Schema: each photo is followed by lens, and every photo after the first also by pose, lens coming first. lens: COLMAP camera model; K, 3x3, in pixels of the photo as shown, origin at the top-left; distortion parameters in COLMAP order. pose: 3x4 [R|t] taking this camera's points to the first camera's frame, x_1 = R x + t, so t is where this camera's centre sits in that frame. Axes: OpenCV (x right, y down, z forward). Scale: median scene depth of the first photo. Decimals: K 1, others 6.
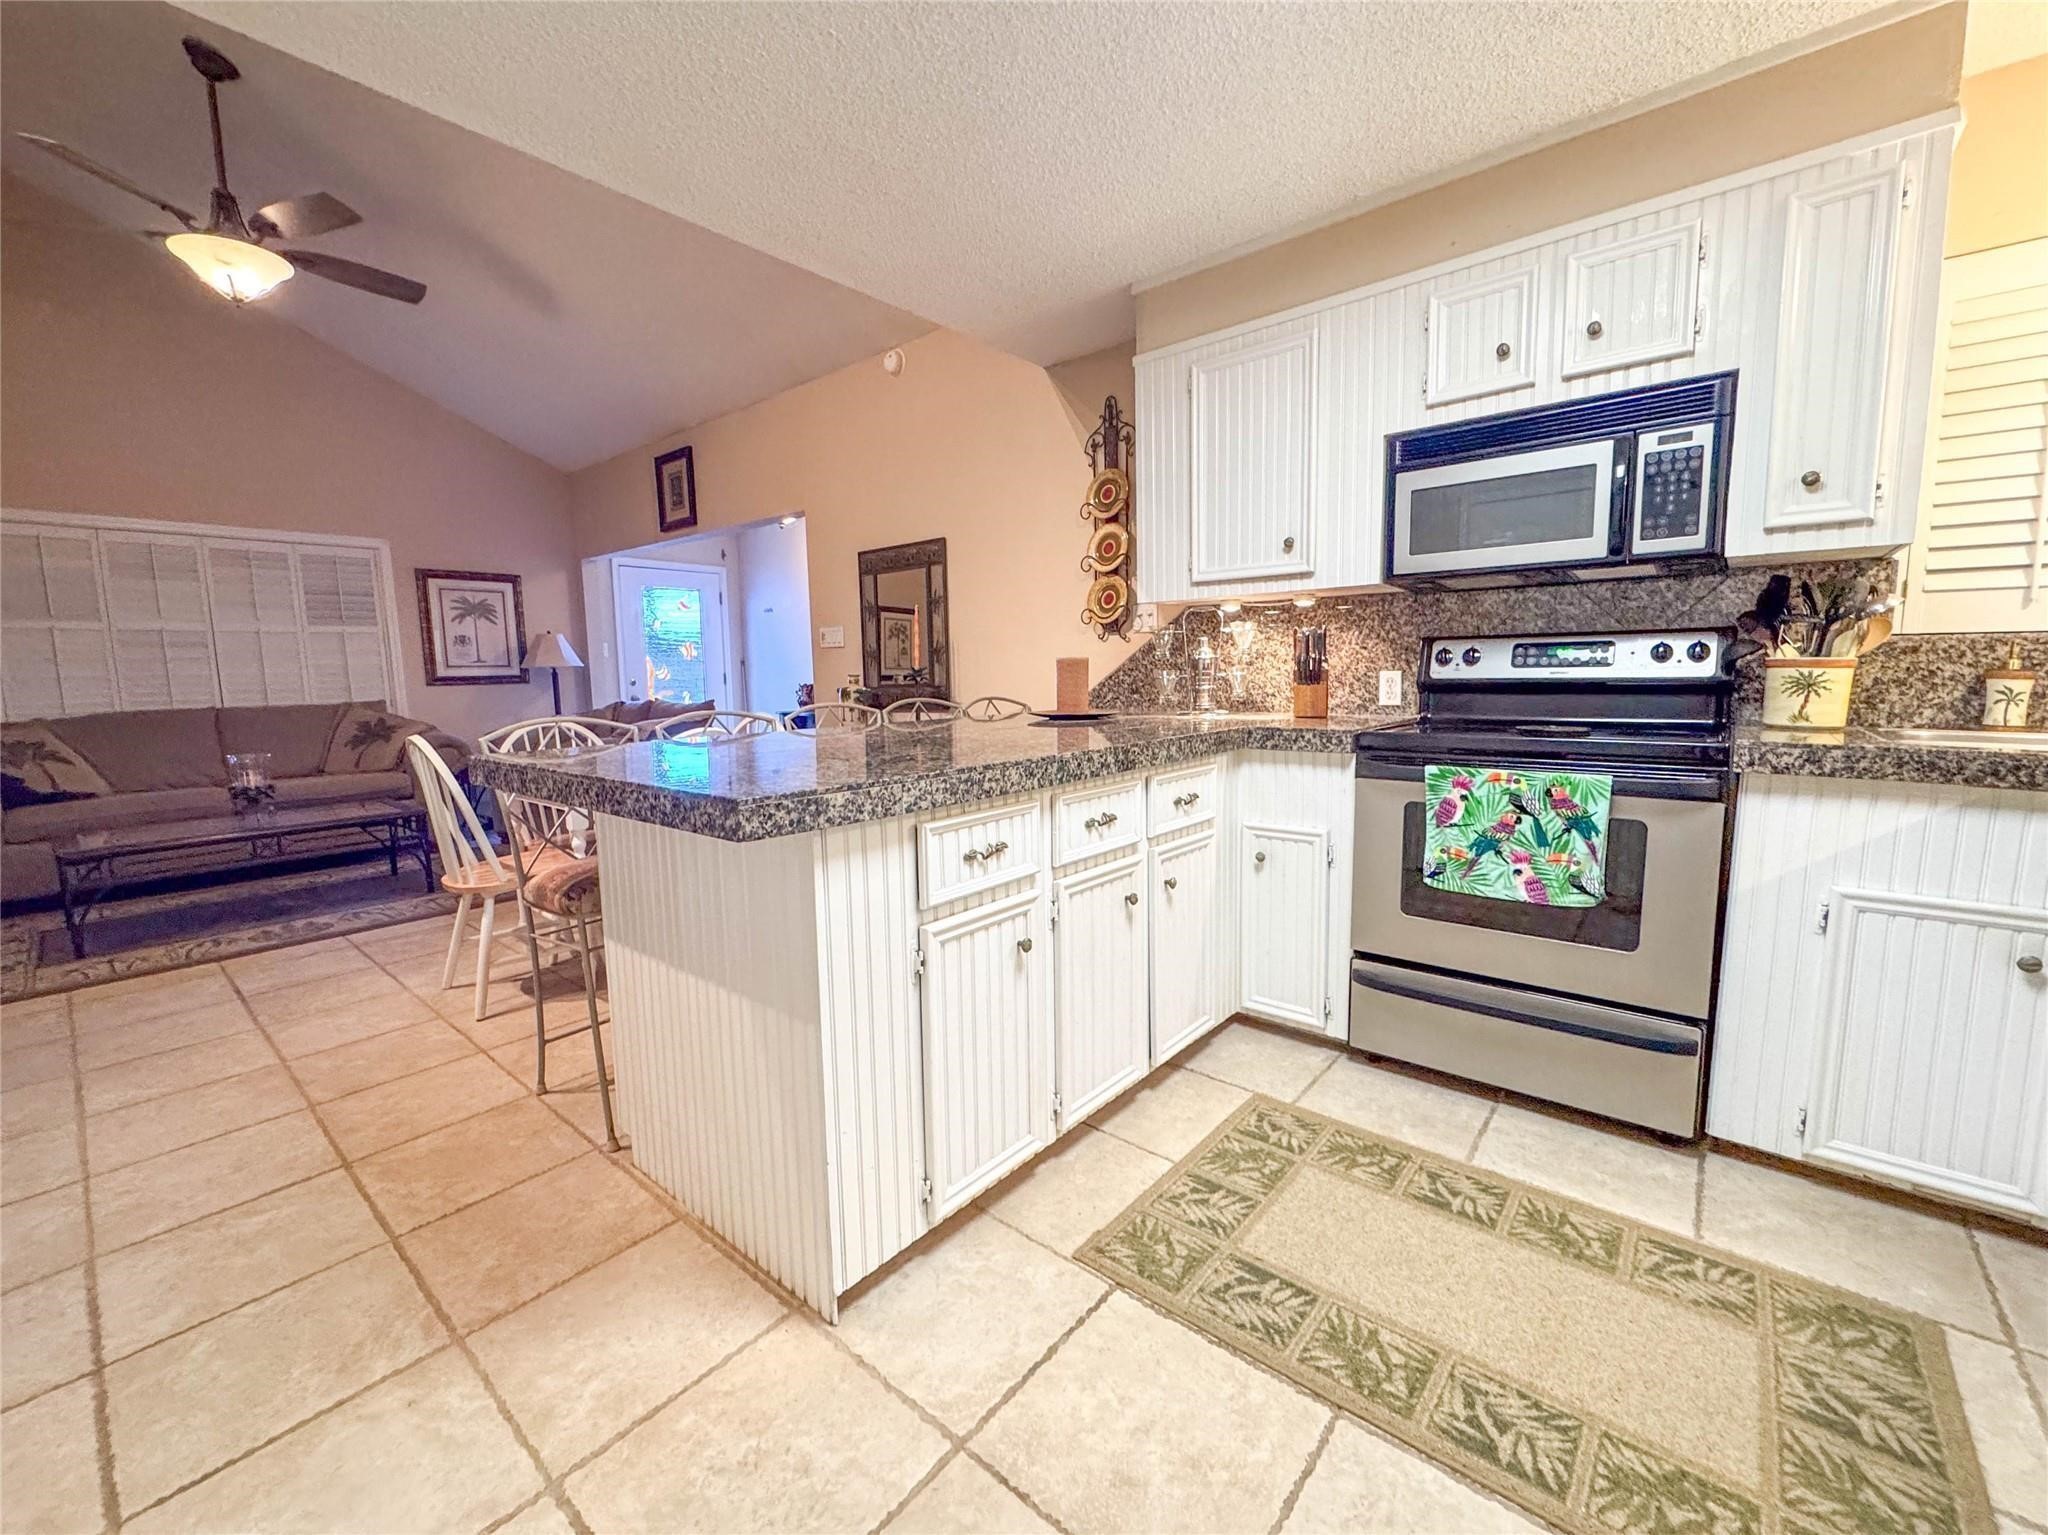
lens RADIAL K [[829.6, 0, 1025.4], [0, 829.6, 761.5], [0, 0, 1]] dist [0.001308, -0.000081]
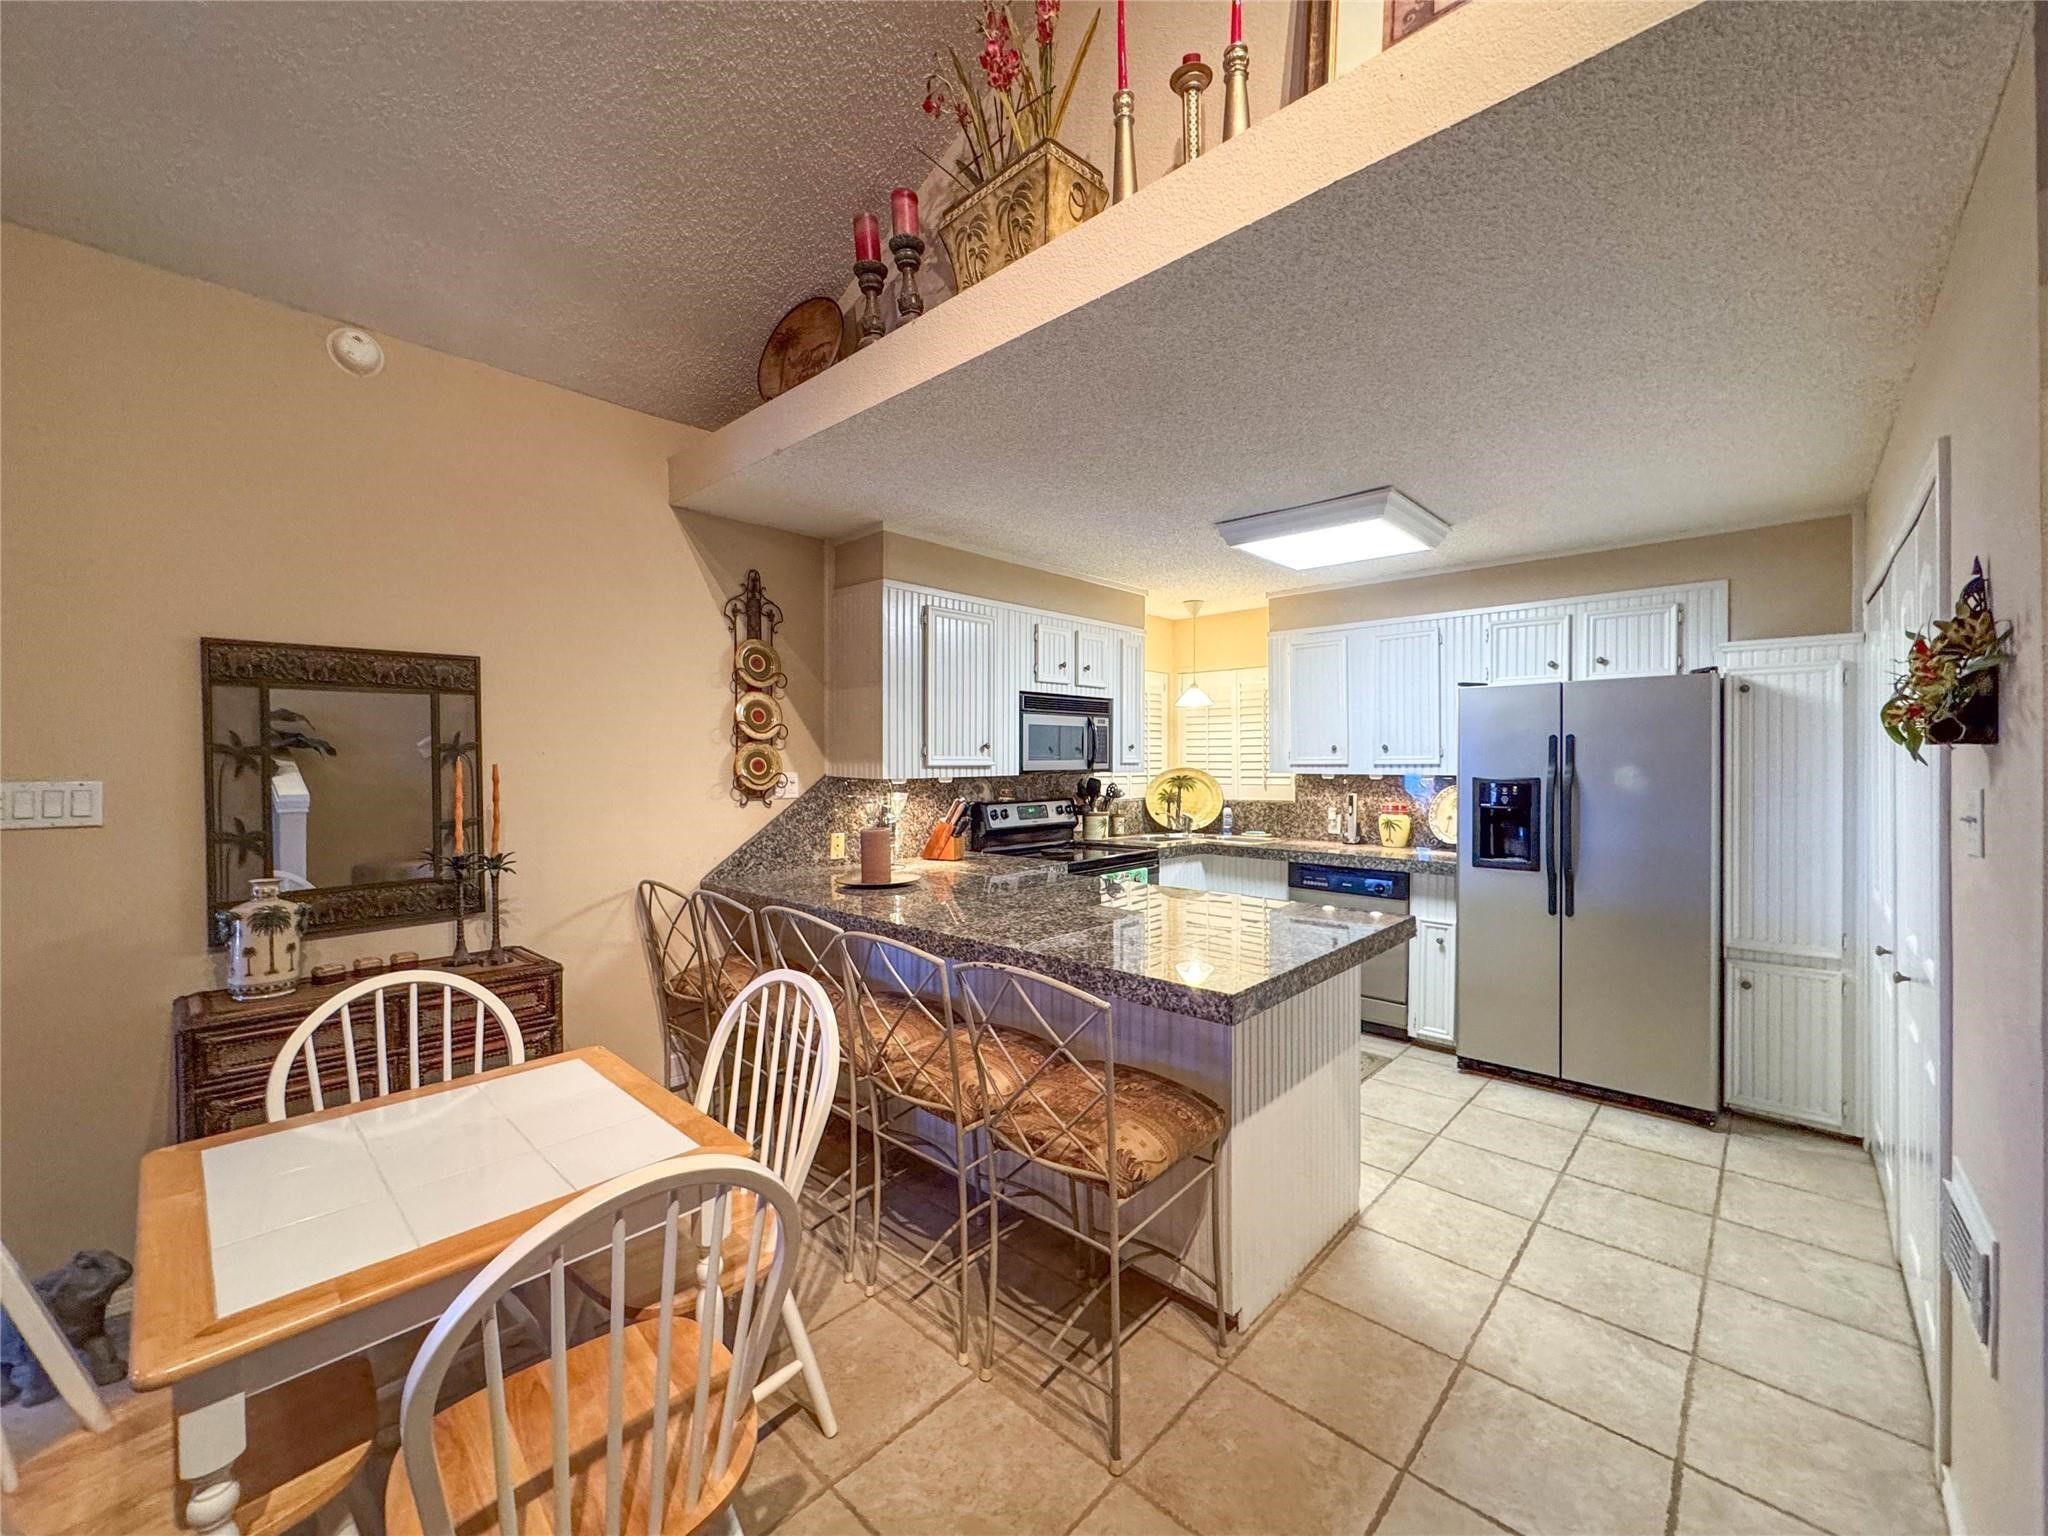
lens RADIAL K [[814.8, 0, 1022.5], [0, 814.8, 766.0], [0, 0, 1]] dist [0.004667, 0.000175]
pose [[0.050714, 0.010525, 0.998658, -1.170876], [0.113116, 0.993450, -0.016215, -0.195955], [-0.992287, 0.113786, 0.049192, 0.866477]]
